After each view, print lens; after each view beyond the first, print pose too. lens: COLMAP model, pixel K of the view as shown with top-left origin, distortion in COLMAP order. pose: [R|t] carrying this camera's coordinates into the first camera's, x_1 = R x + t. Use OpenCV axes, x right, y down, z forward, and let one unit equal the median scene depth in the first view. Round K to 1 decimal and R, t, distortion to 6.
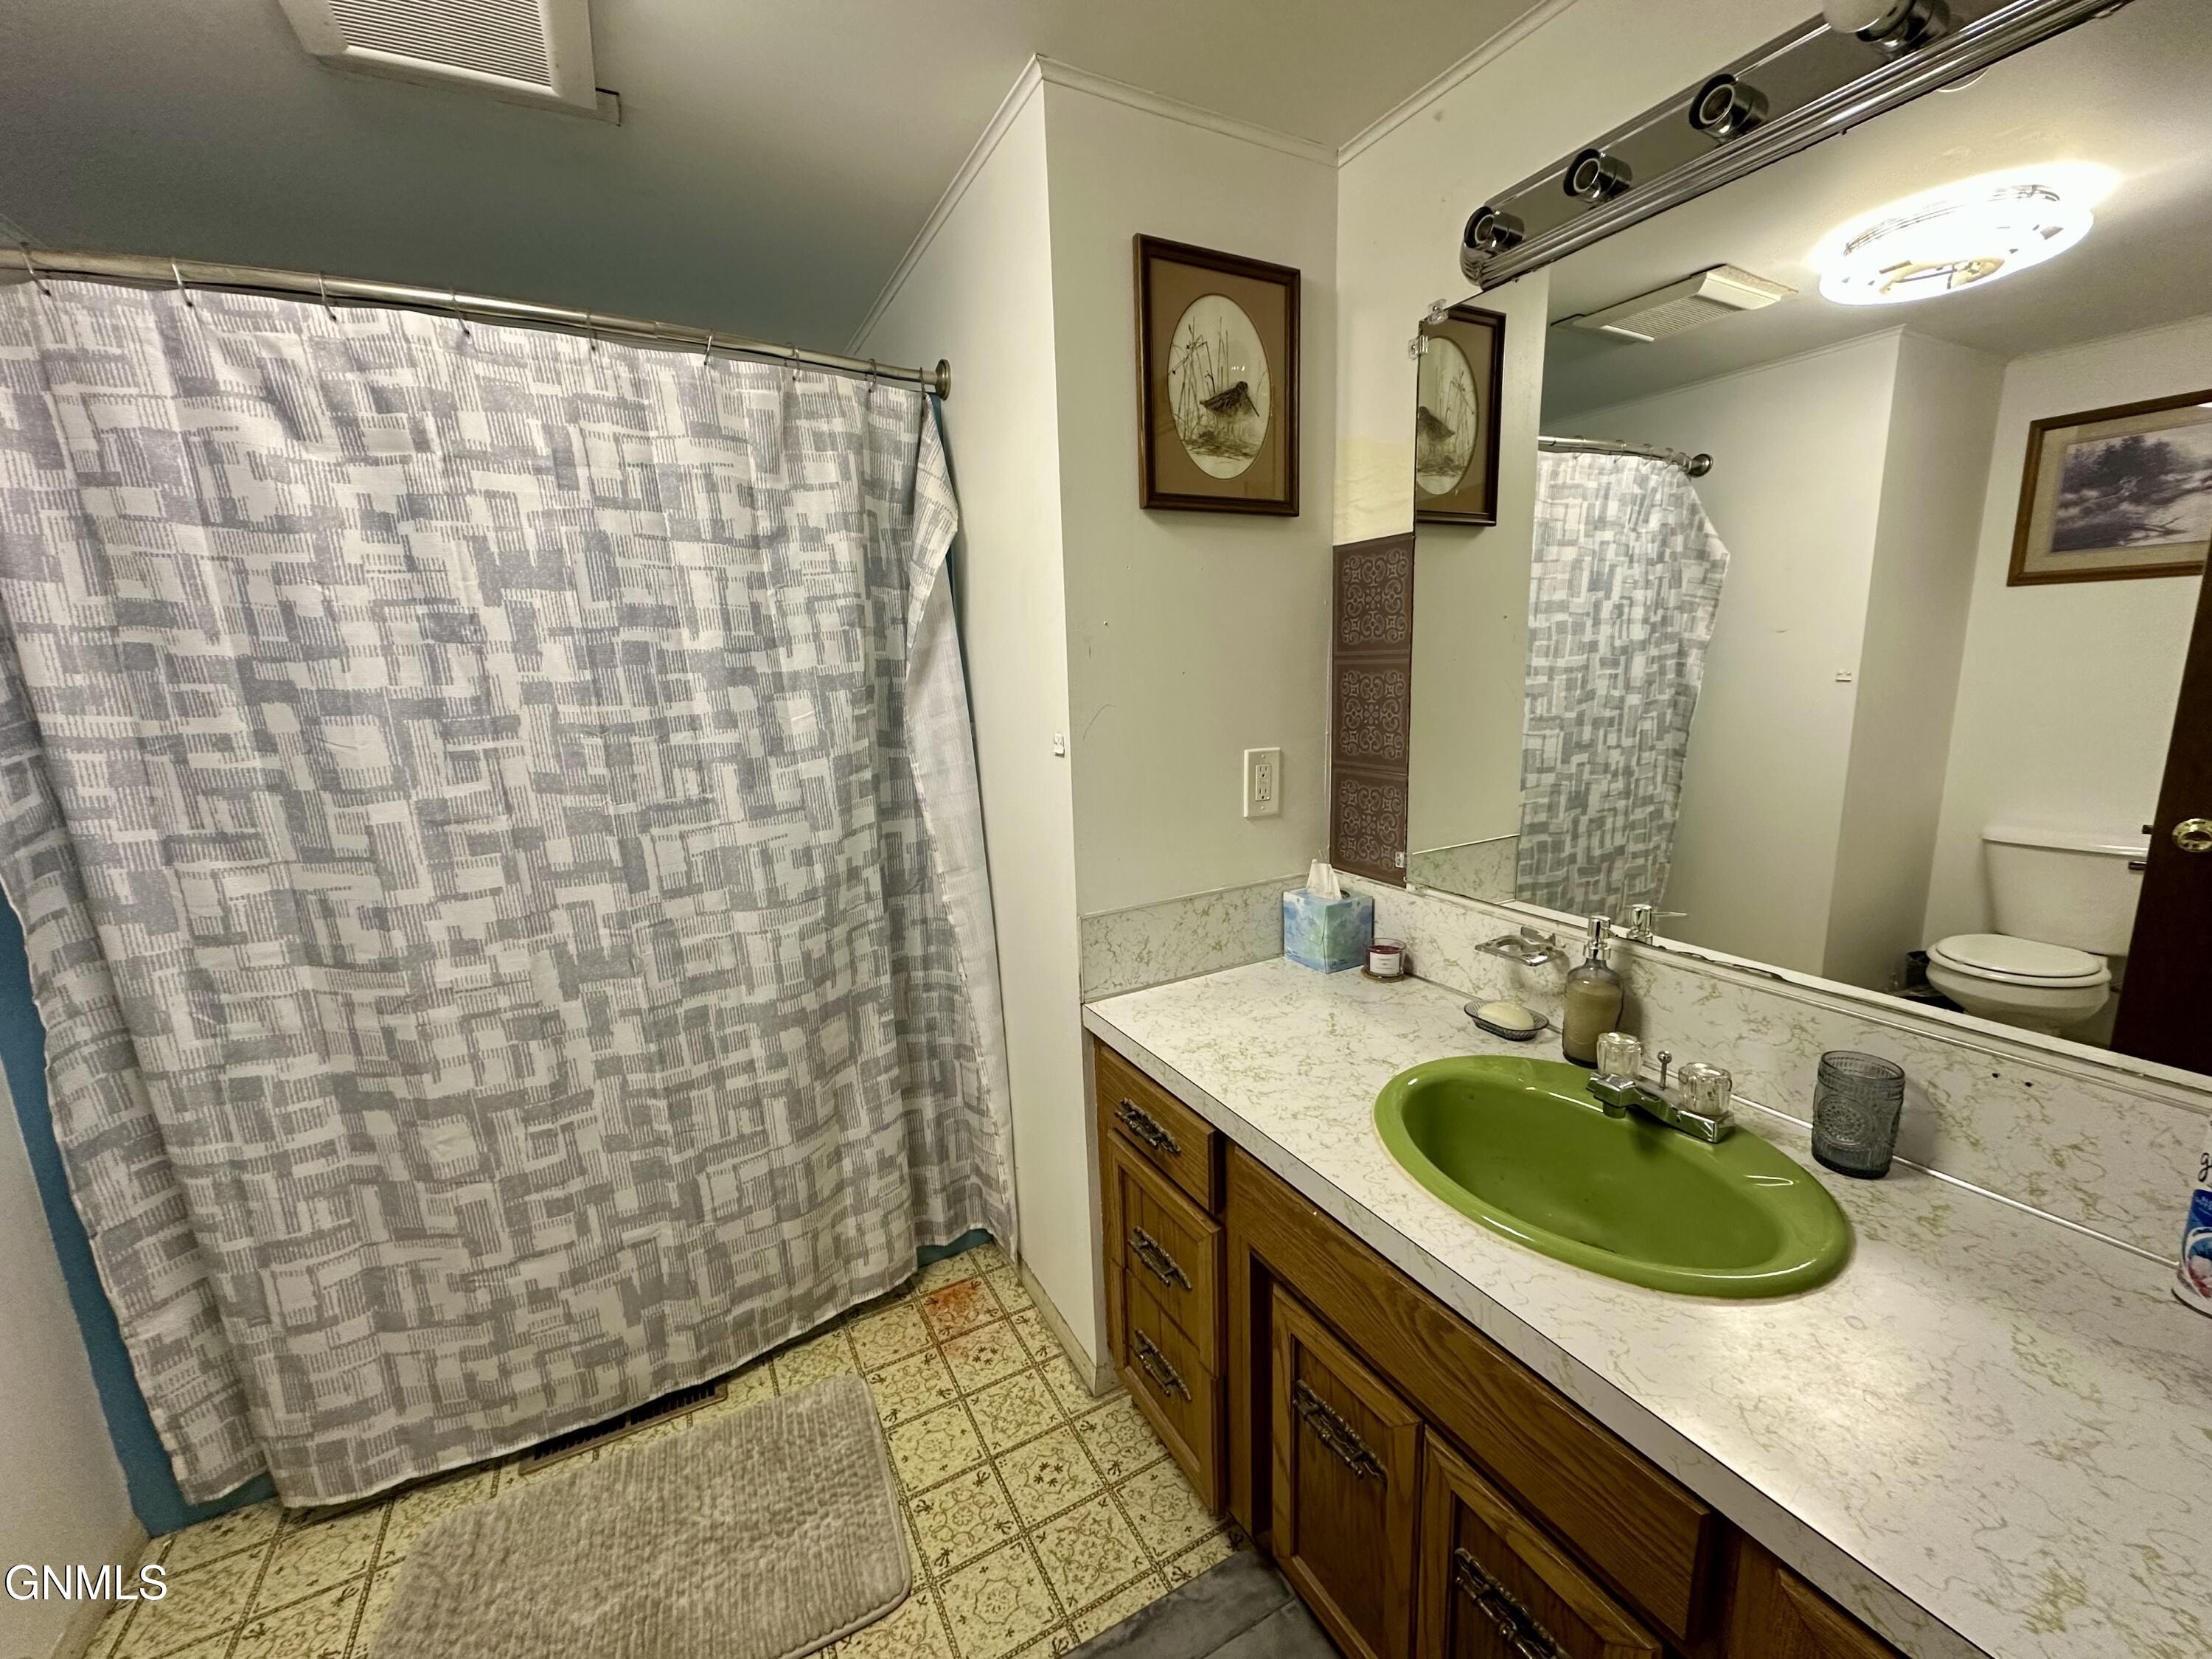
lens RADIAL K [[878.4, 0, 1020.5], [0, 878.4, 831.1], [0, 0, 1]] dist [-0.054245, 0.029775]
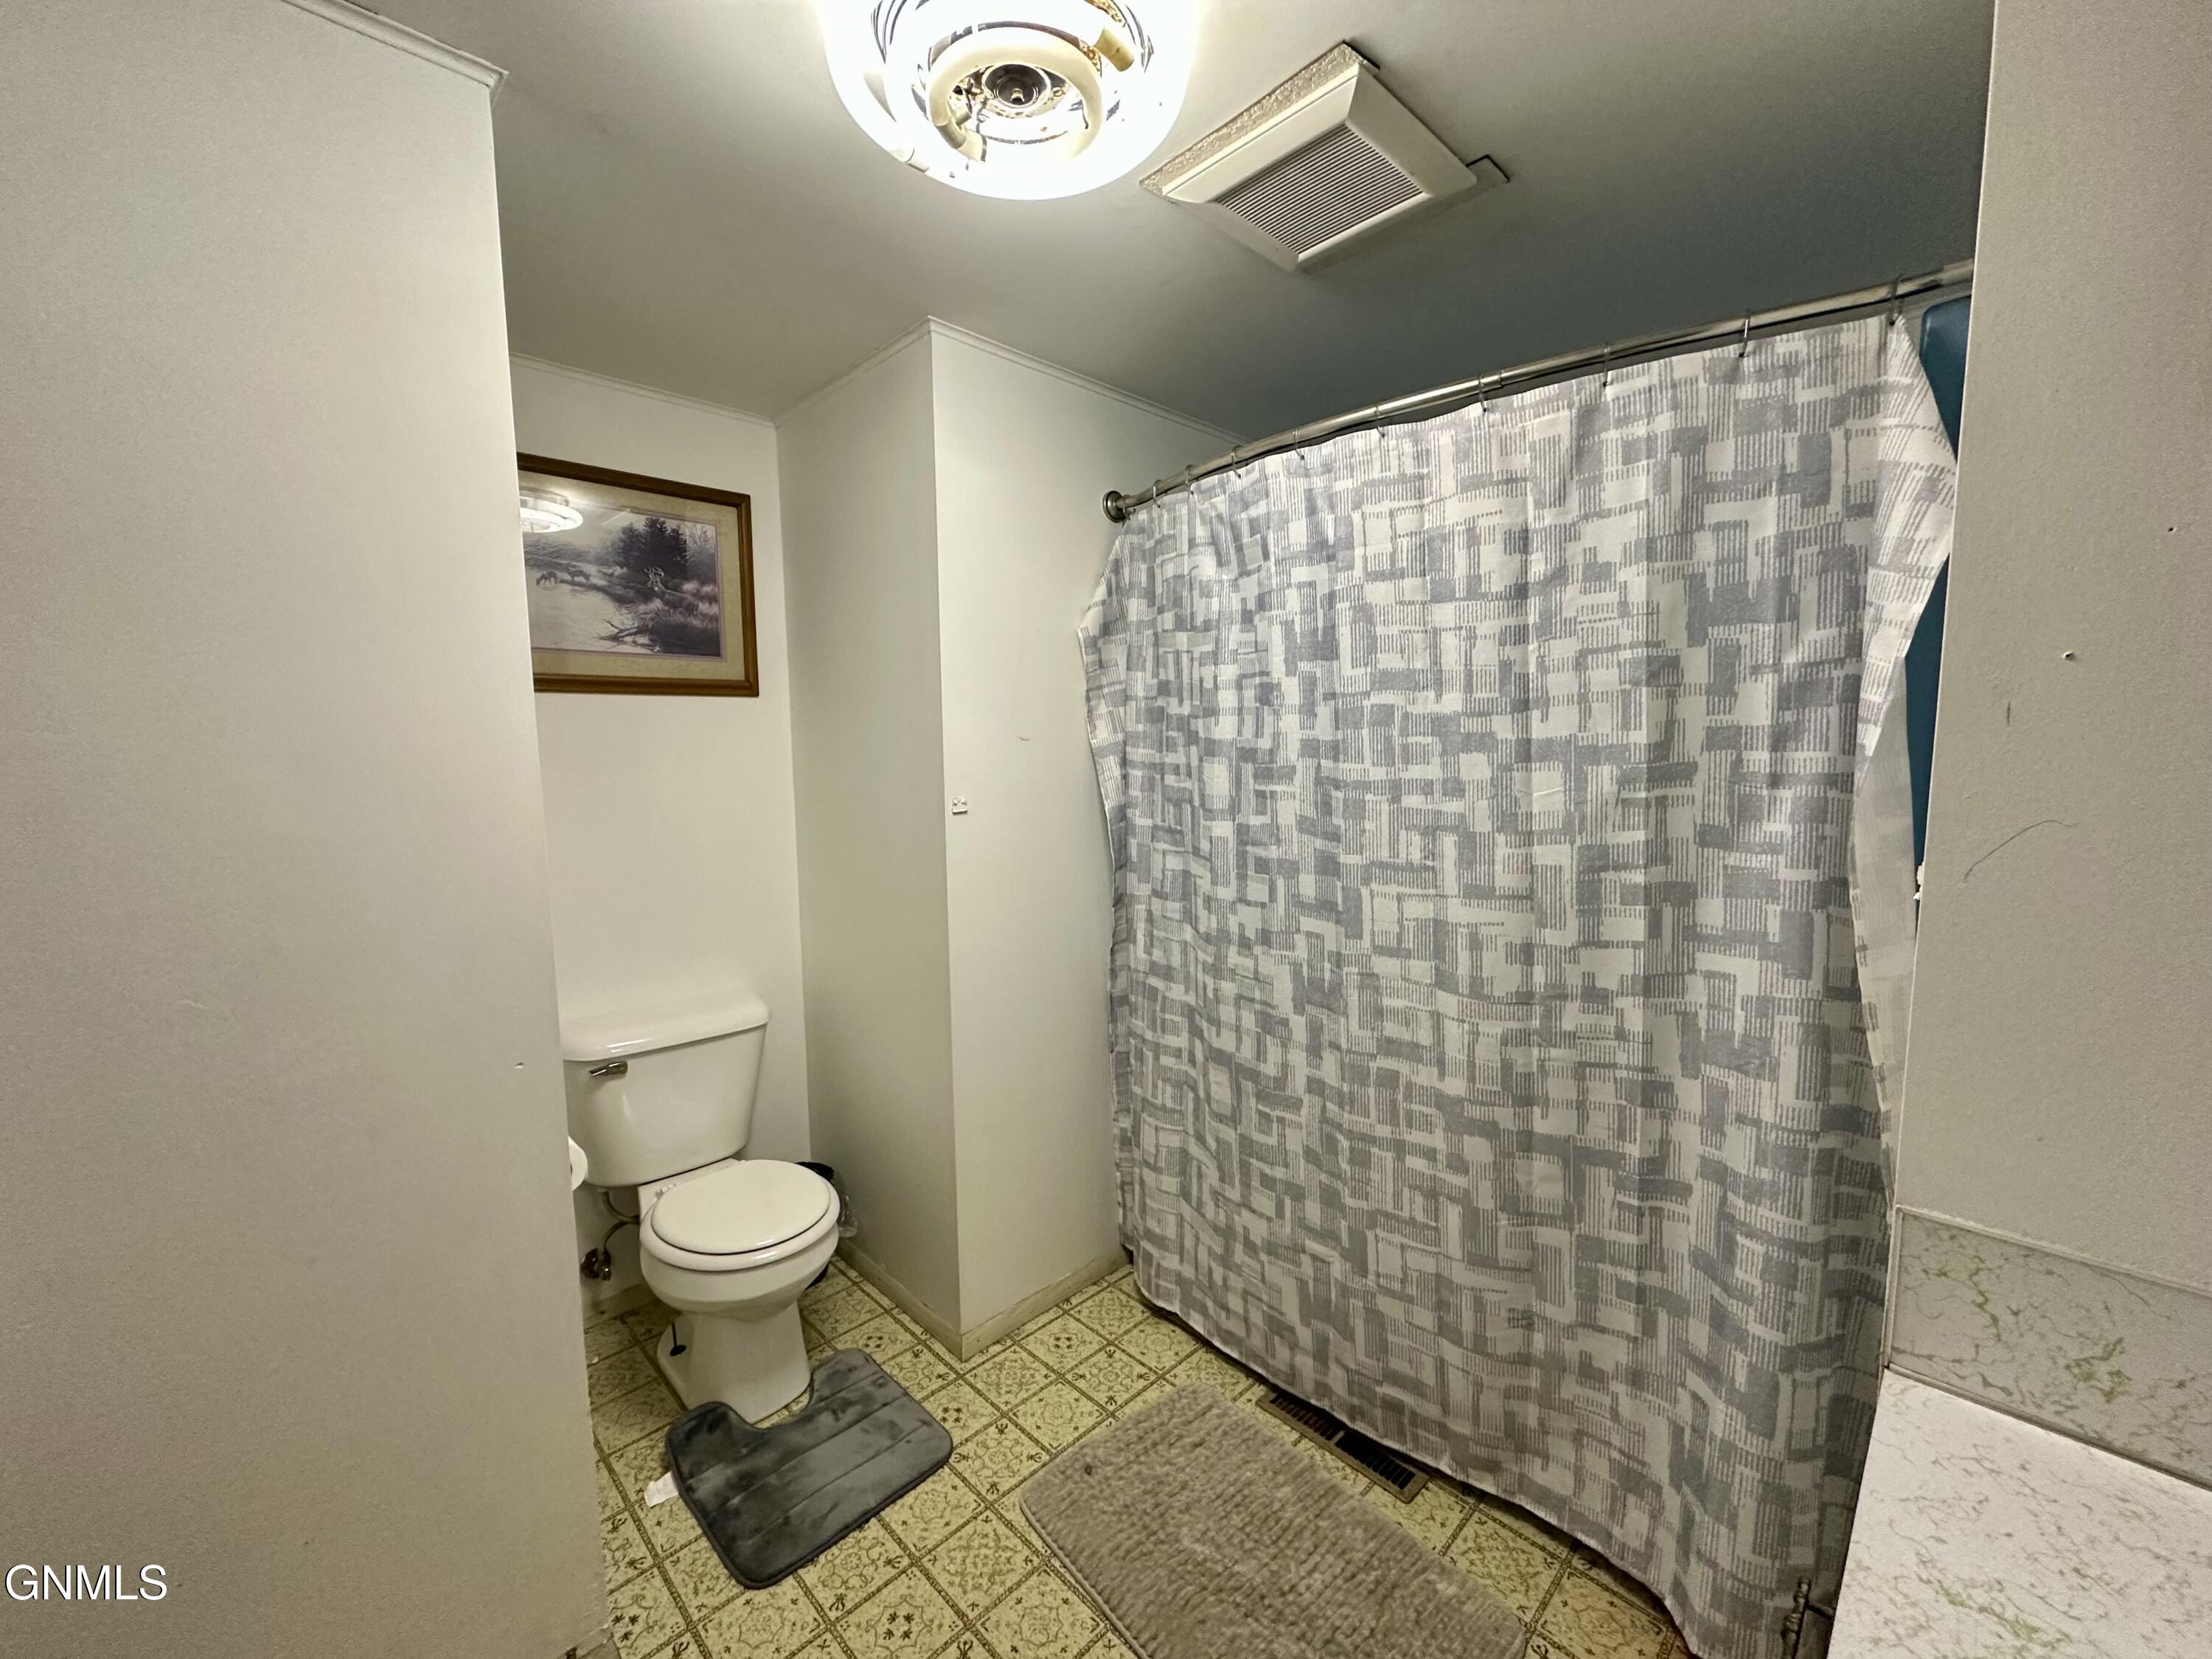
lens RADIAL K [[882.1, 0, 1106.0], [0, 882.1, 829.5], [0, 0, 1]] dist [-0.000940, 0.000233]
pose [[0.253555, 0.138916, -0.957294, 0.494522], [-0.177882, 0.979454, 0.095017, -0.108549], [0.950825, 0.146193, 0.273056, 0.398429]]
